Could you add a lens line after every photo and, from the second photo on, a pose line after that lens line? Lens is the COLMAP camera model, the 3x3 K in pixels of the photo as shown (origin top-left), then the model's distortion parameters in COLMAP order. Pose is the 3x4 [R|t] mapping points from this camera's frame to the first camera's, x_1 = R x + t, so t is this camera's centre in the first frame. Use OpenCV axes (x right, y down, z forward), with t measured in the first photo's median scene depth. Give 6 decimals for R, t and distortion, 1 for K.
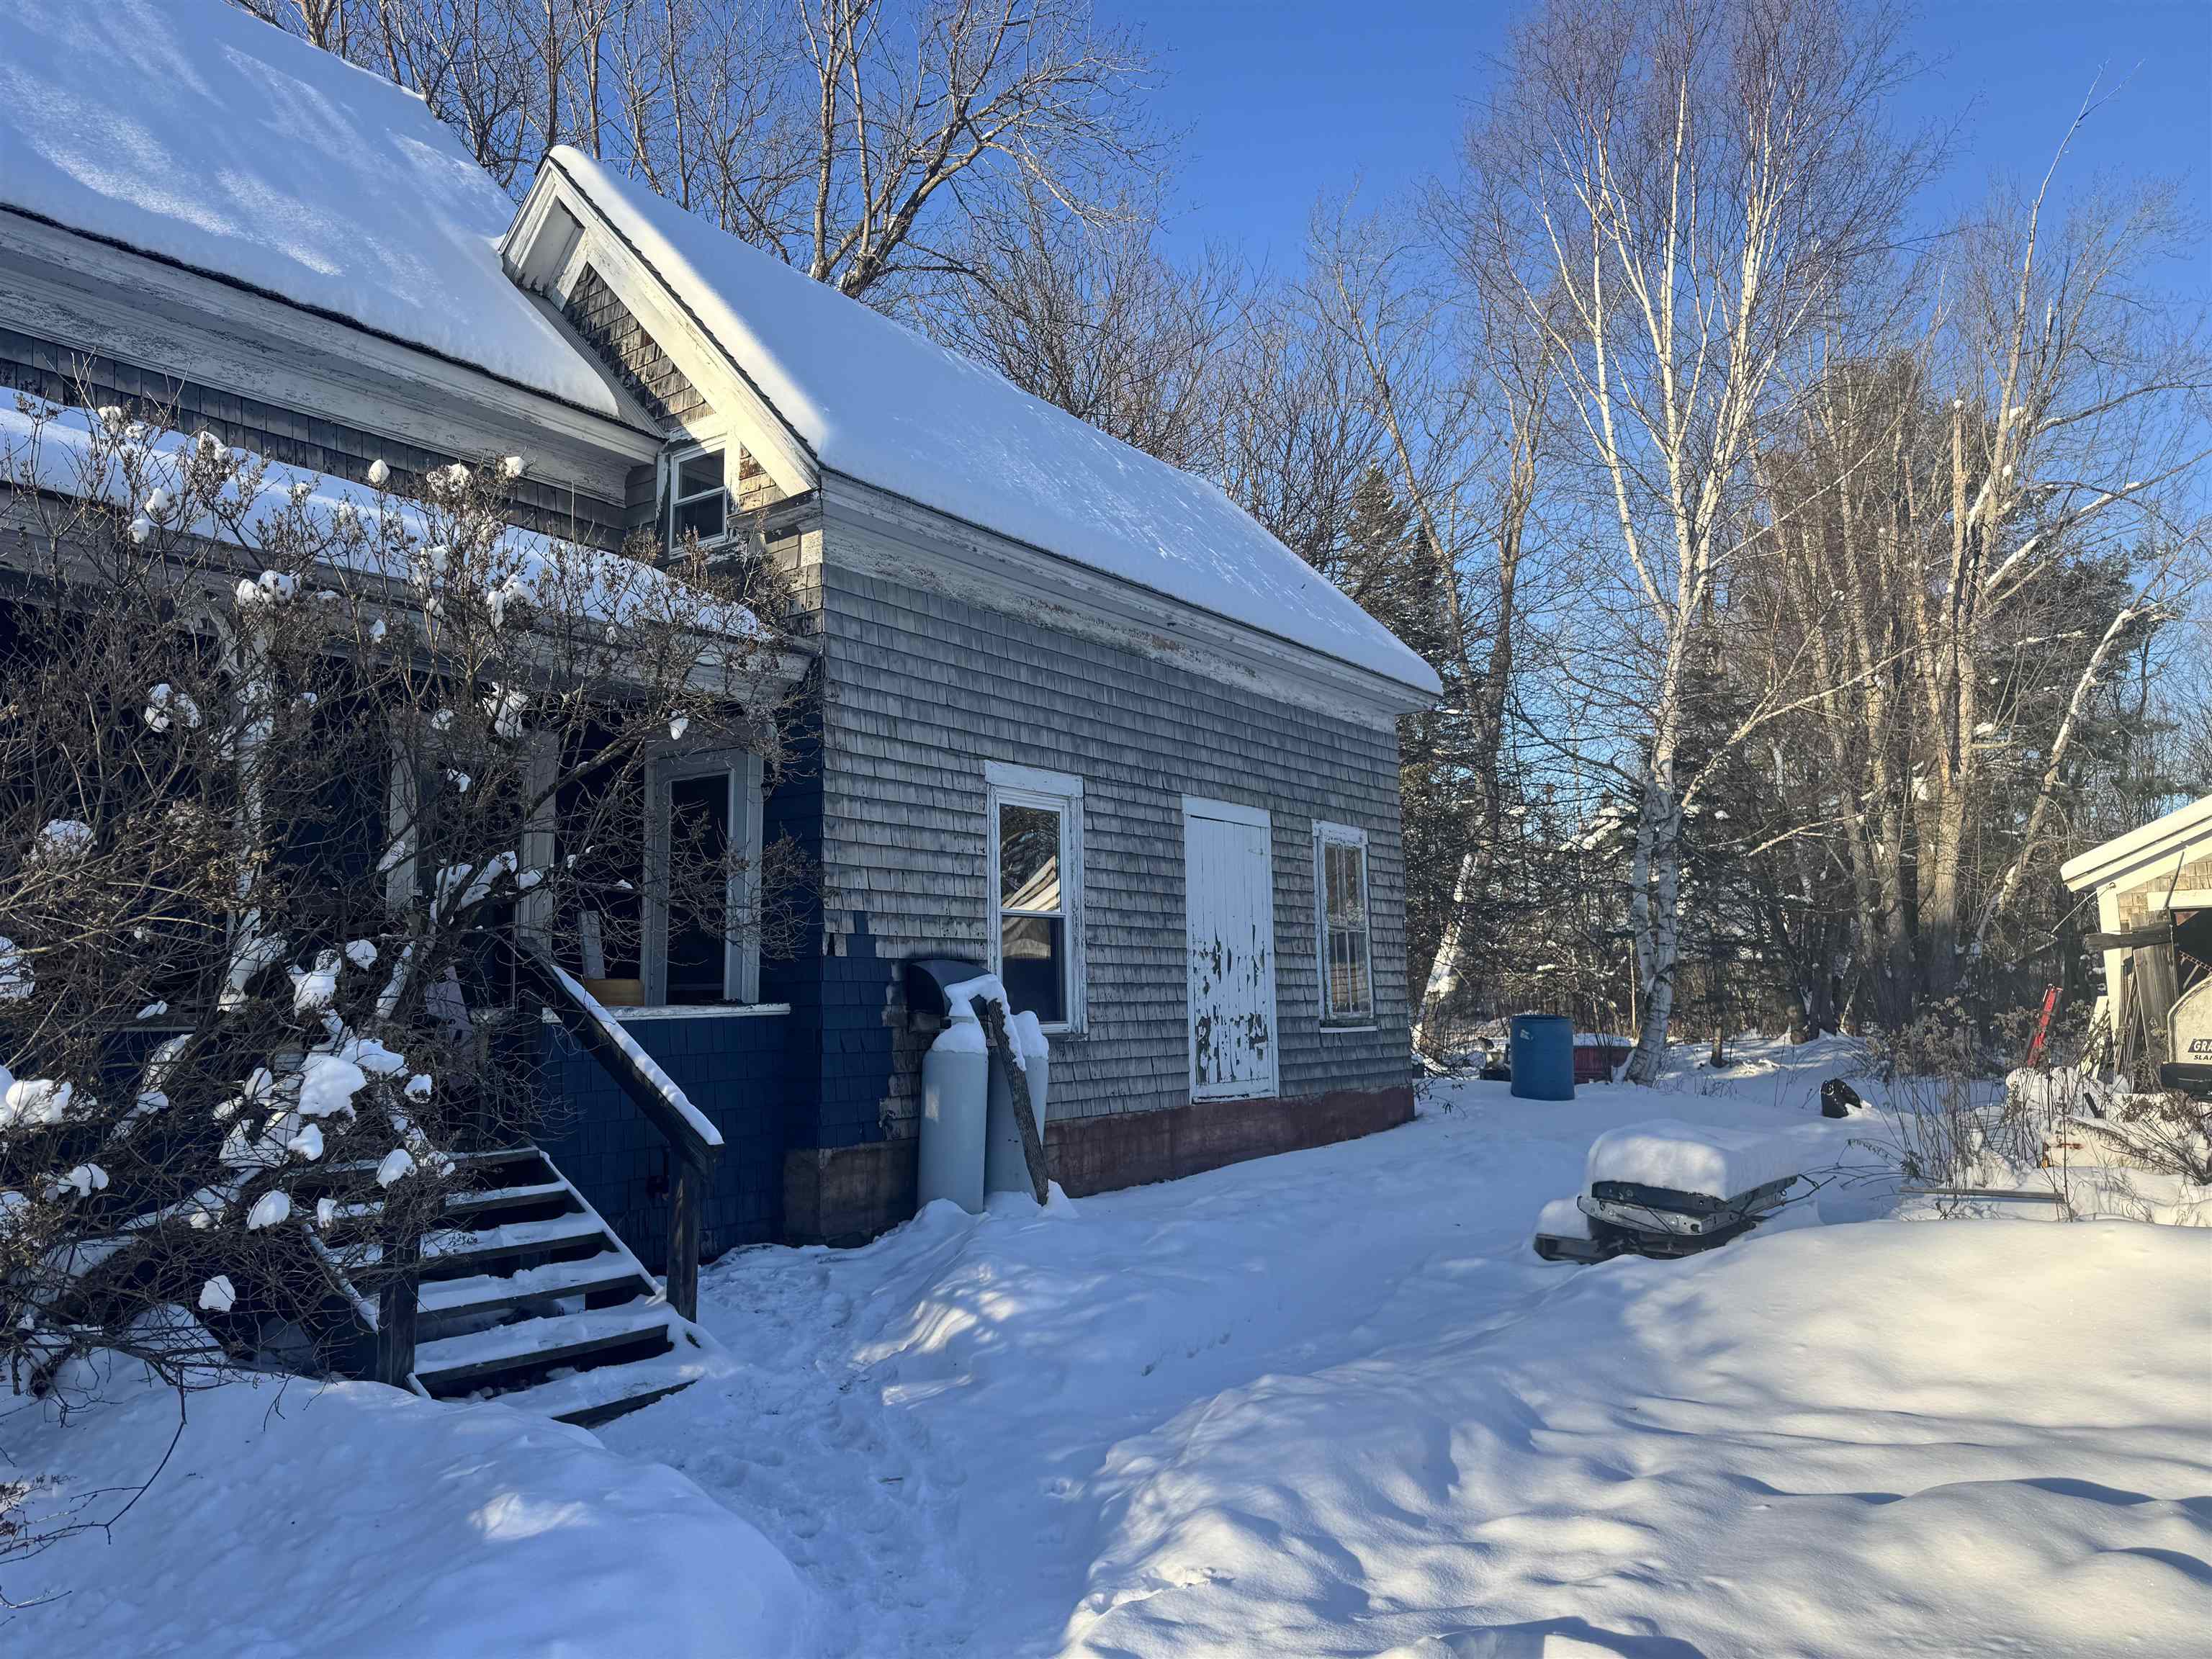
lens RADIAL K [[1572.0, 0, 1082.2], [0, 1572.0, 823.3], [0, 0, 1]] dist [0.092515, -0.104695]
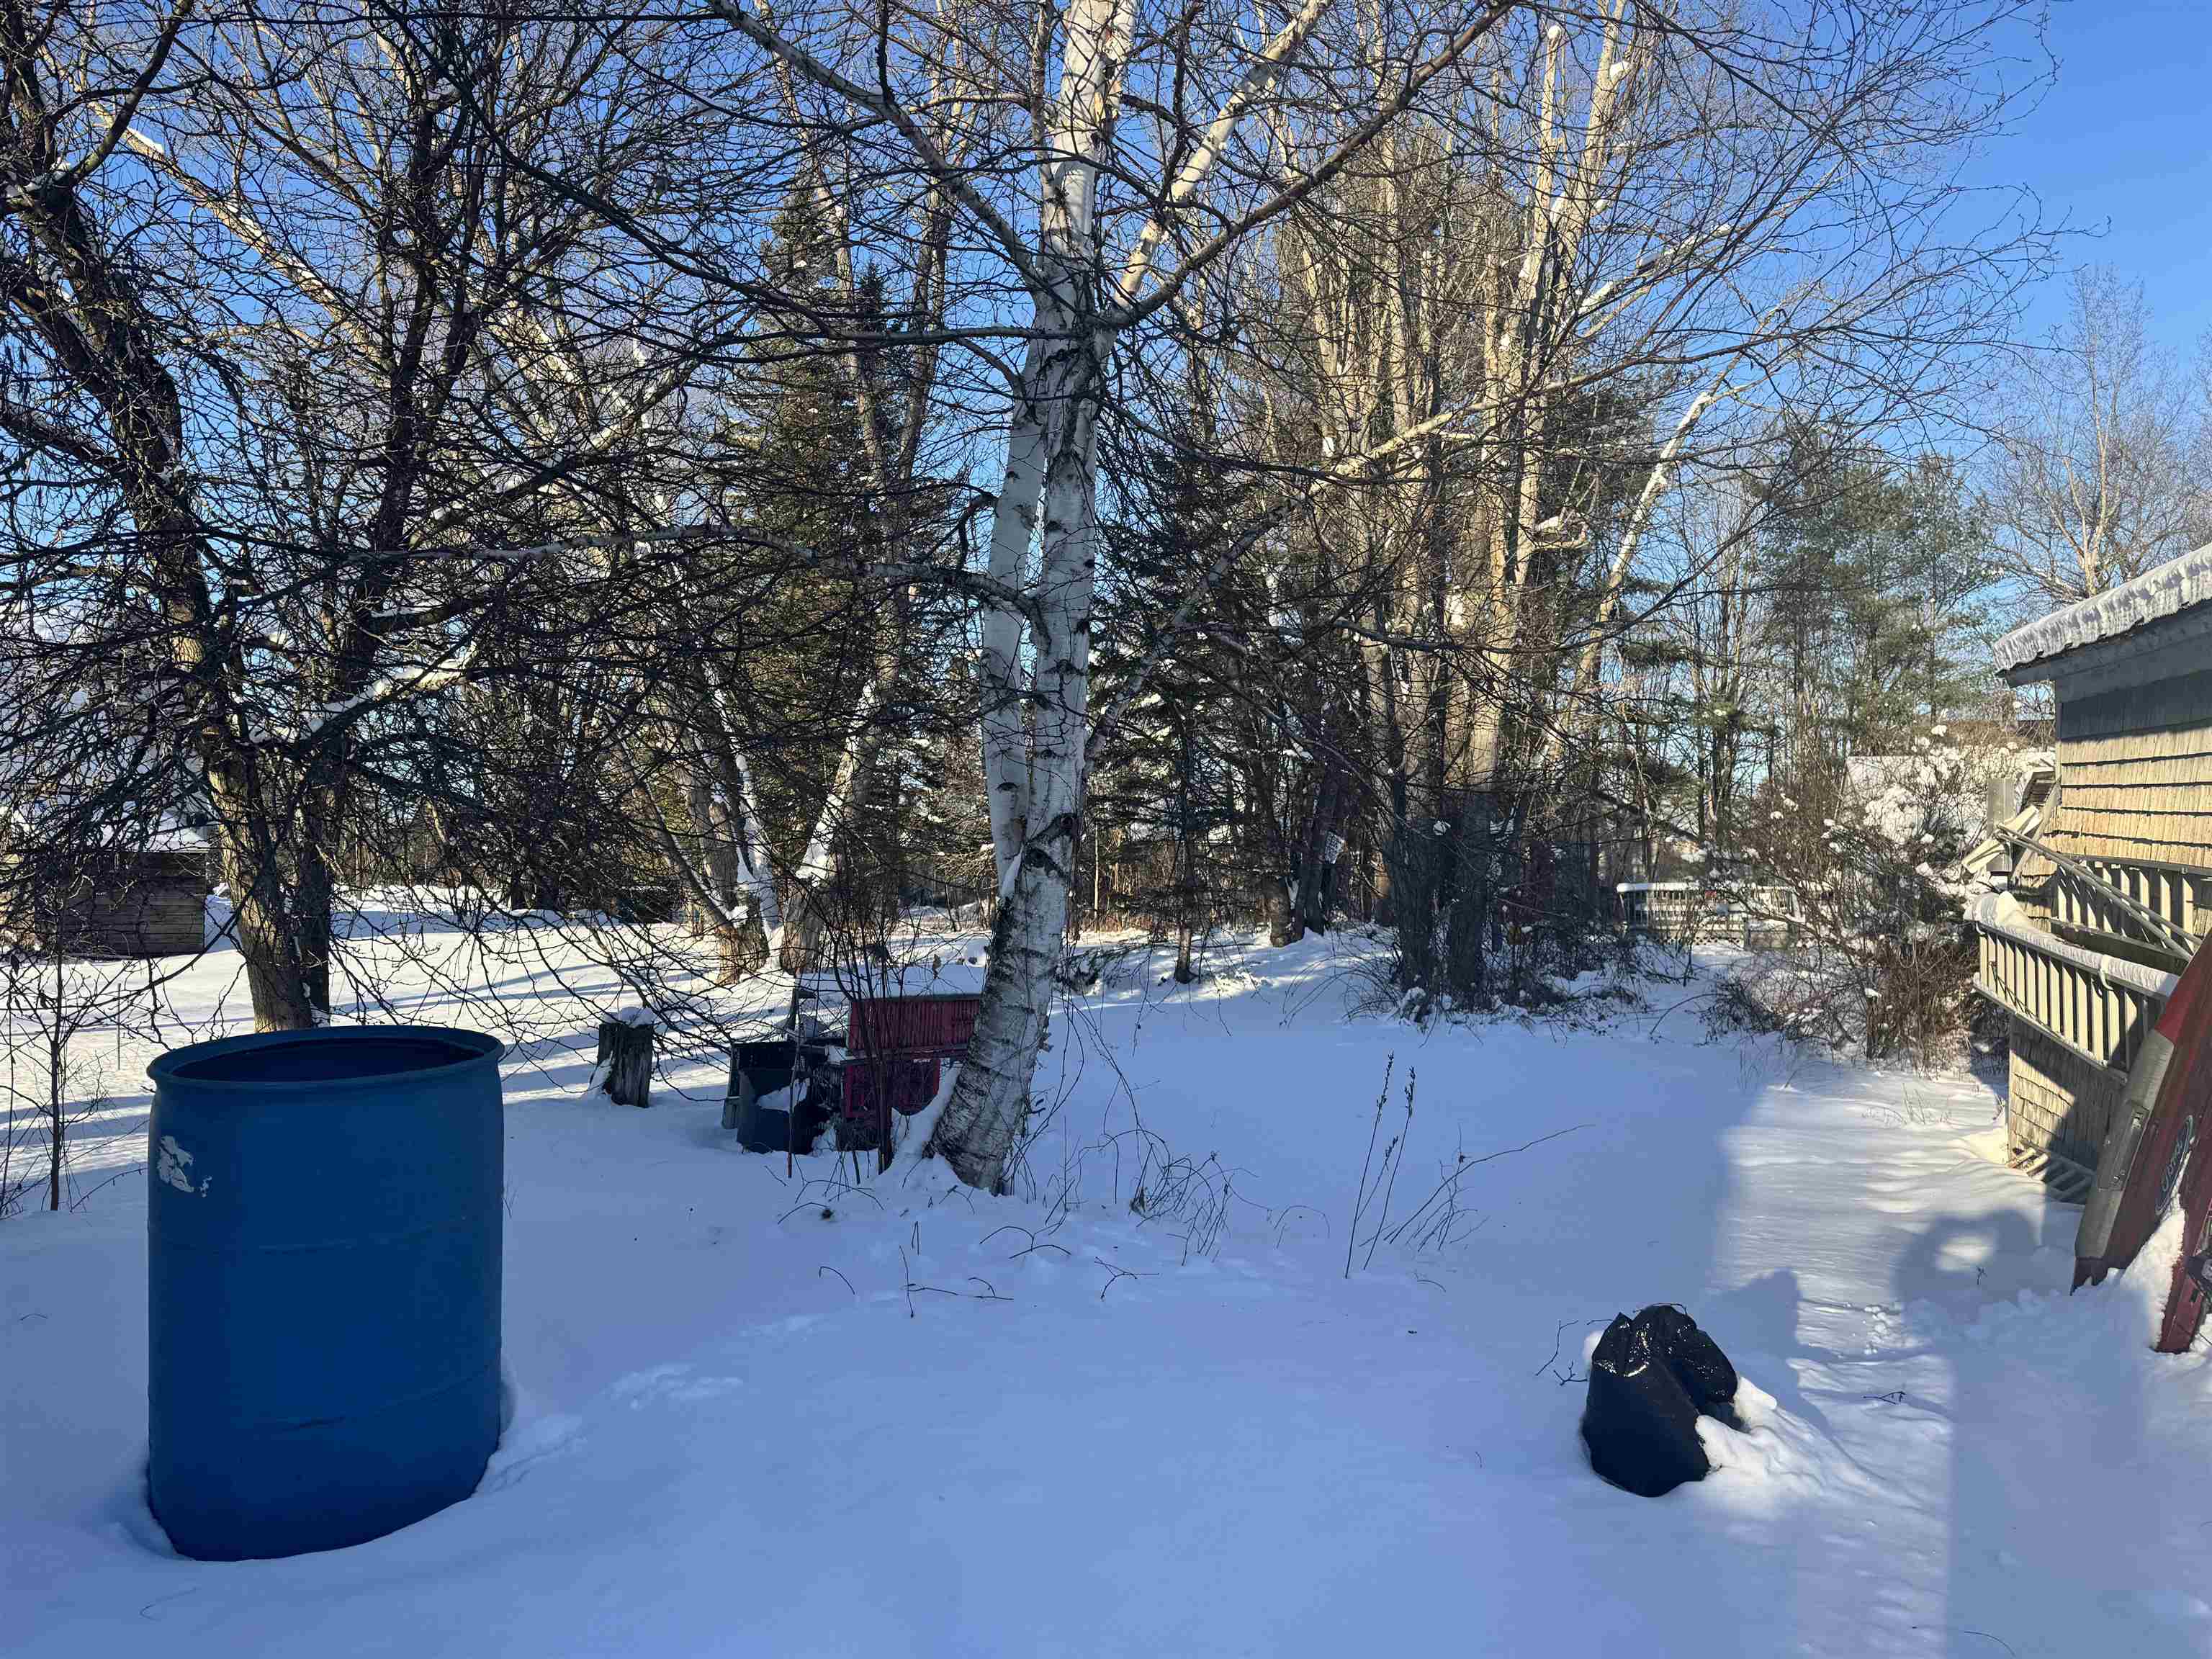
lens RADIAL K [[1572.0, 0, 1103.8], [0, 1572.0, 836.3], [0, 0, 1]] dist [0.092515, -0.104695]
pose [[0.947884, 0.018220, 0.318093, 0.466586], [-0.044559, 0.996133, 0.075724, 0.116011], [-0.315483, -0.085951, 0.945030, 1.174378]]
